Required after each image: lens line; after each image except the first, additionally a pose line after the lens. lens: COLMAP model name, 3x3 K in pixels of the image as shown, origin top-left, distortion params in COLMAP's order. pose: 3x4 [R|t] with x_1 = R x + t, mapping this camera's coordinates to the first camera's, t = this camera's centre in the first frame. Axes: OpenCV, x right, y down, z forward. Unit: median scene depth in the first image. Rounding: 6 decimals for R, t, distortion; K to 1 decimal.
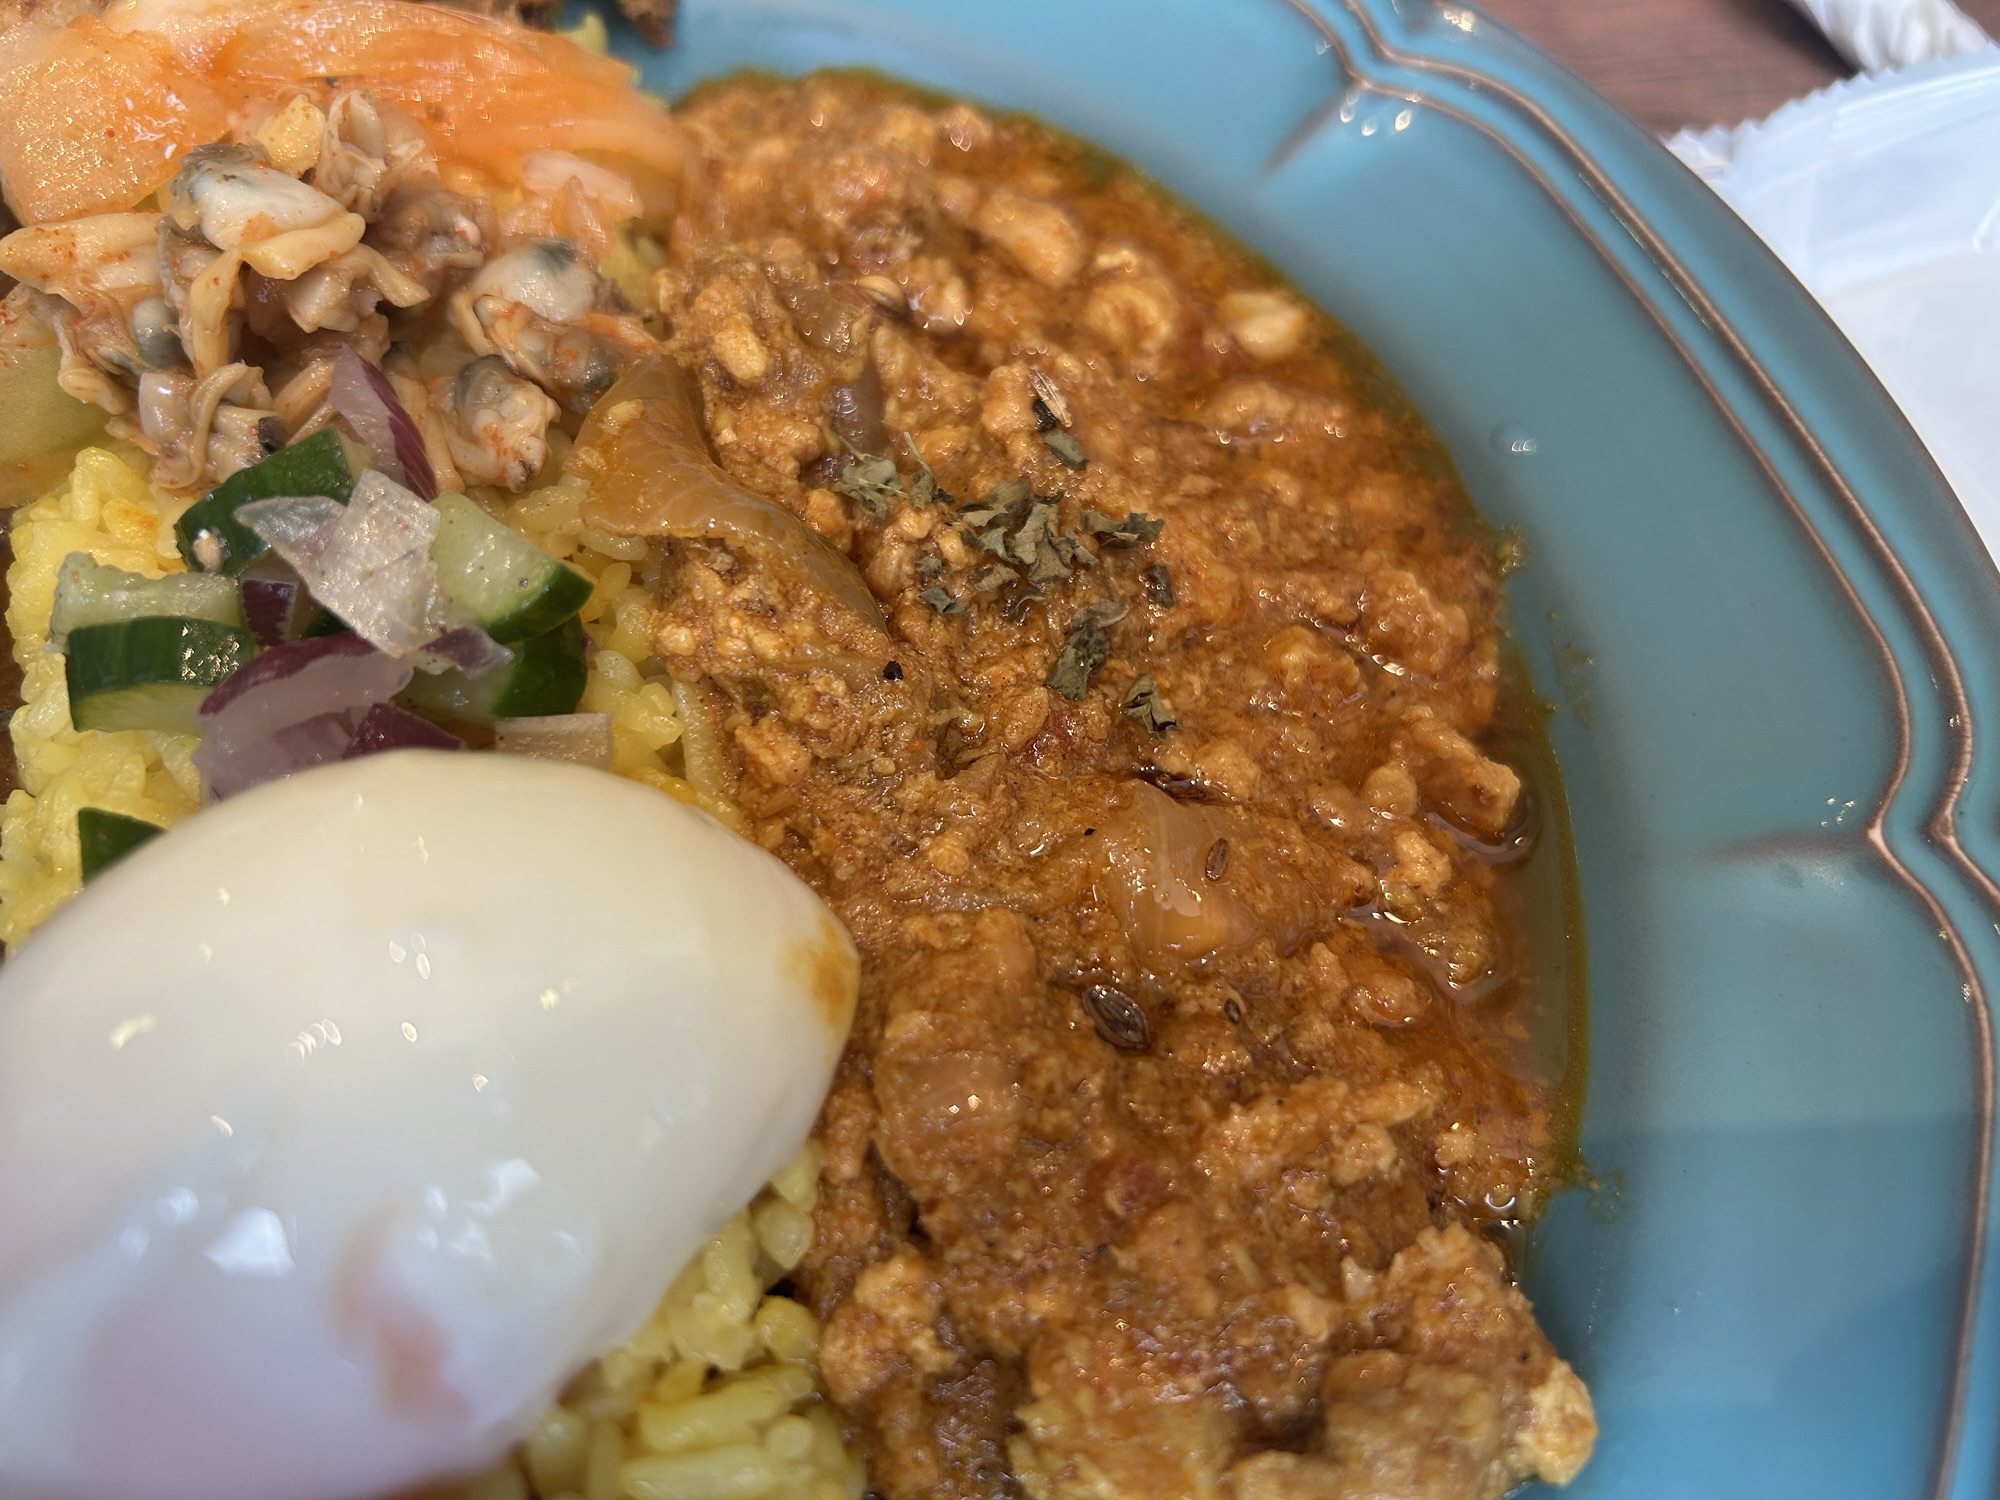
lens RADIAL K [[1607.3, 0, 1000.0], [0, 1607.3, 750.0], [0, 0, 1]] dist [0.119546, -0.331816]
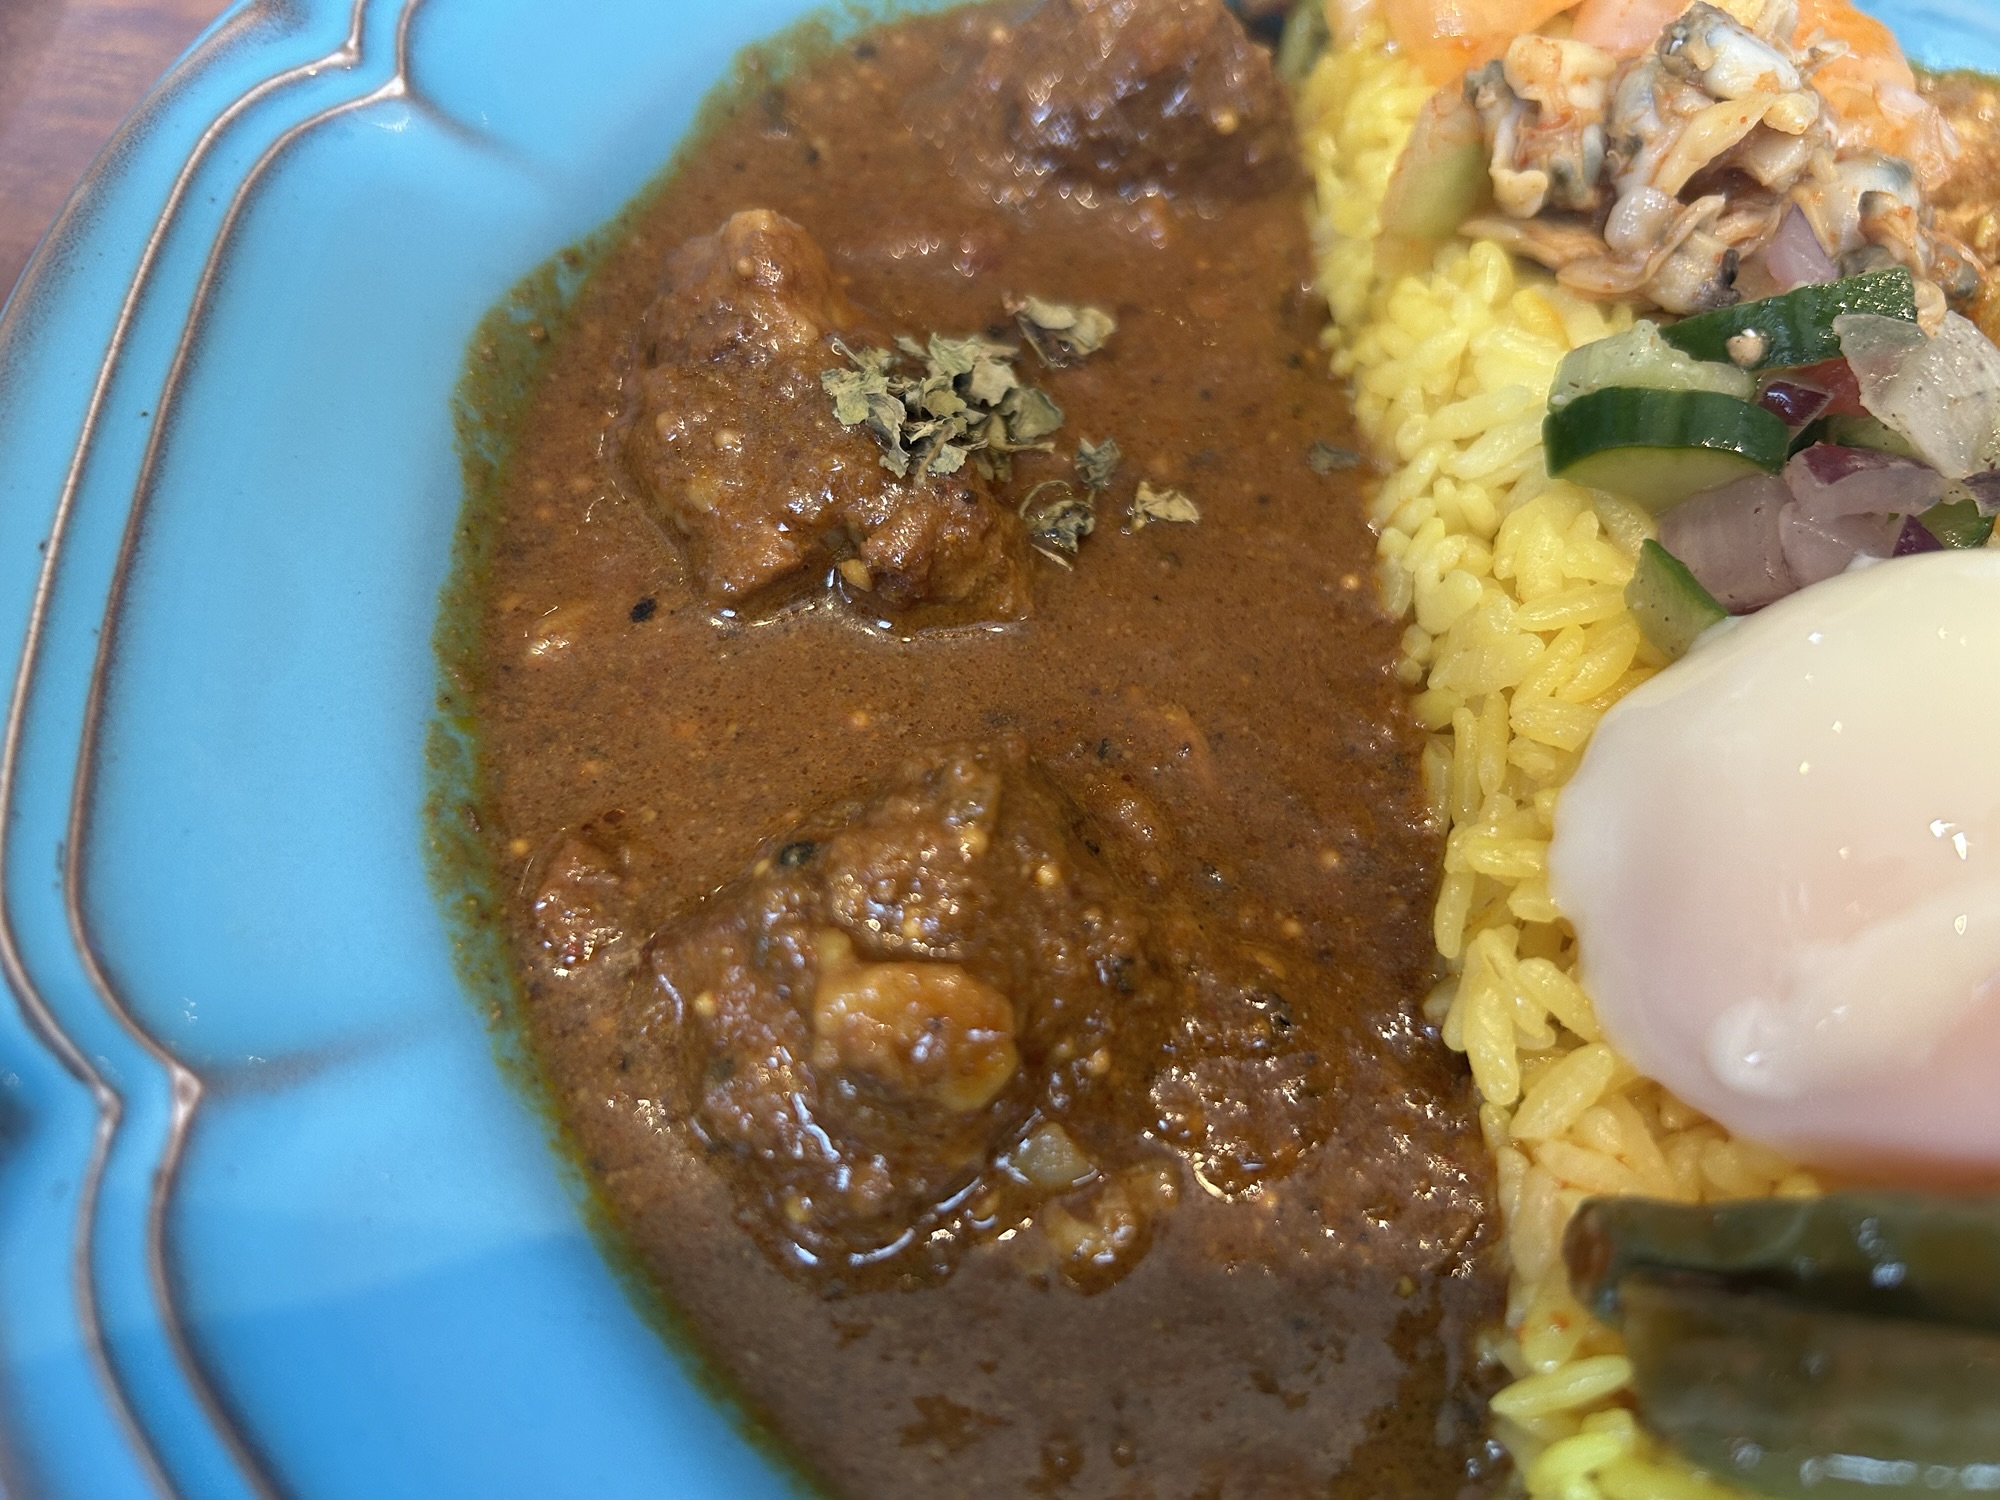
lens RADIAL K [[1625.2, 0, 1000.0], [0, 1625.2, 750.0], [0, 0, 1]] dist [-0.000652, -0.002117]
pose [[0.964775, 0.251848, -0.076044, -0.717253], [-0.253366, 0.967310, -0.010863, 0.247830], [0.070822, 0.029747, 0.997045, -0.123650]]
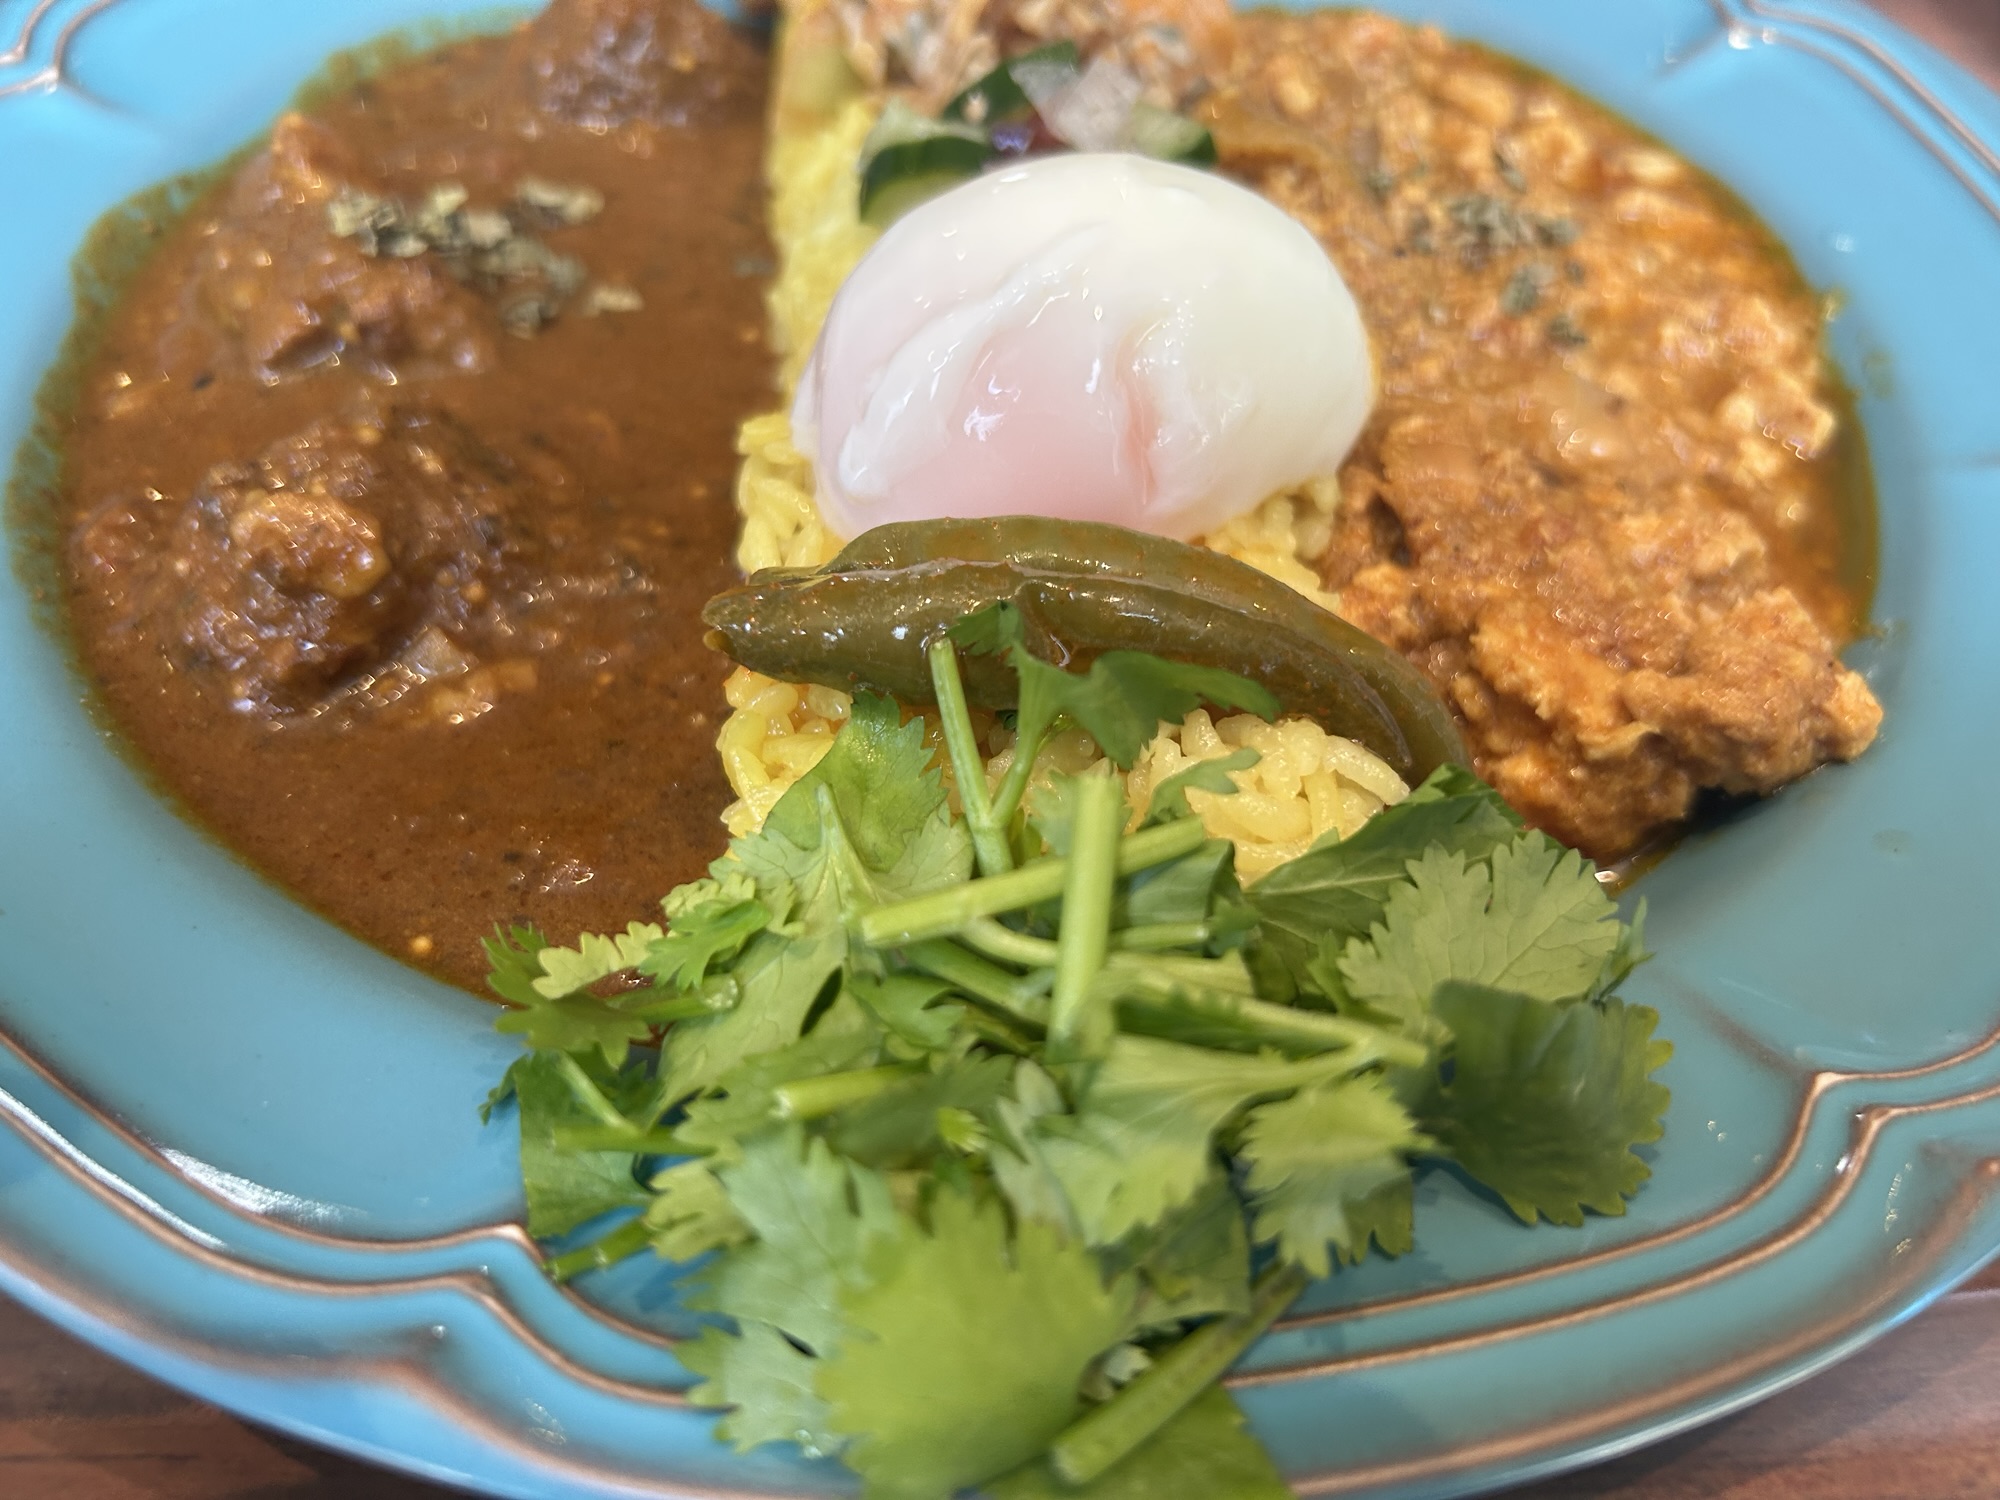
lens RADIAL K [[1625.2, 0, 1000.0], [0, 1625.2, 750.0], [0, 0, 1]] dist [-0.000652, -0.002117]
pose [[0.982590, 0.140884, -0.121114, -0.165019], [-0.160145, 0.972740, -0.167724, 0.629676], [0.094183, 0.184199, 0.978366, -0.353787]]
